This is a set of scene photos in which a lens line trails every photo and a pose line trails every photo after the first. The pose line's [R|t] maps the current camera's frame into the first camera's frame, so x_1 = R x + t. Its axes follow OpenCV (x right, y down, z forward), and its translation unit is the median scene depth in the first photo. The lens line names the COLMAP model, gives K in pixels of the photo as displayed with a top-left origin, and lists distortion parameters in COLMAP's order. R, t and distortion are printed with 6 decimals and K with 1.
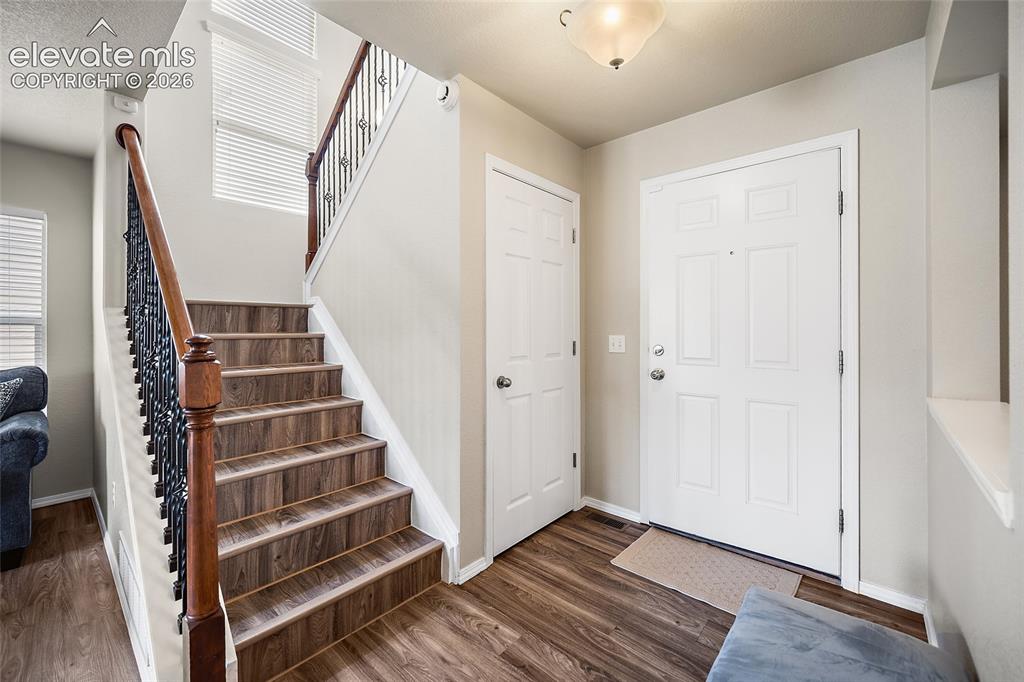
lens RADIAL K [[410.9, 0, 512.0], [0, 410.9, 341.0], [0, 0, 1]] dist [-0.001979, -0.000017]
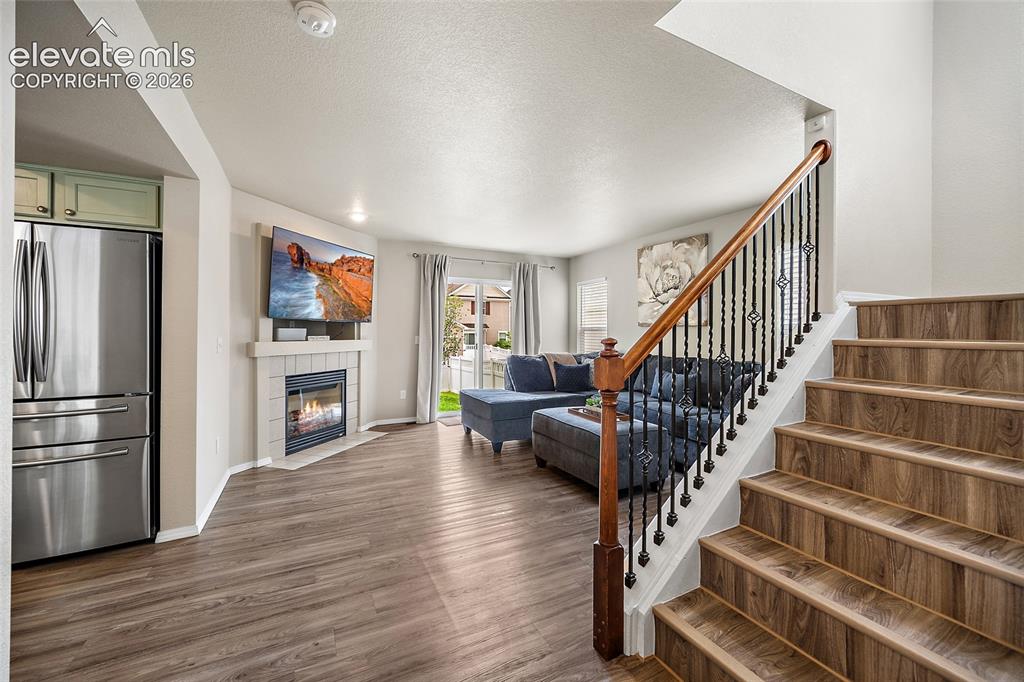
lens RADIAL K [[410.9, 0, 512.0], [0, 410.9, 341.0], [0, 0, 1]] dist [-0.001979, -0.000017]
pose [[-0.371964, 0.017920, -0.928074, 0.336427], [-0.031644, 0.998988, 0.031972, -0.018993], [0.927707, 0.041260, -0.371021, 0.647755]]
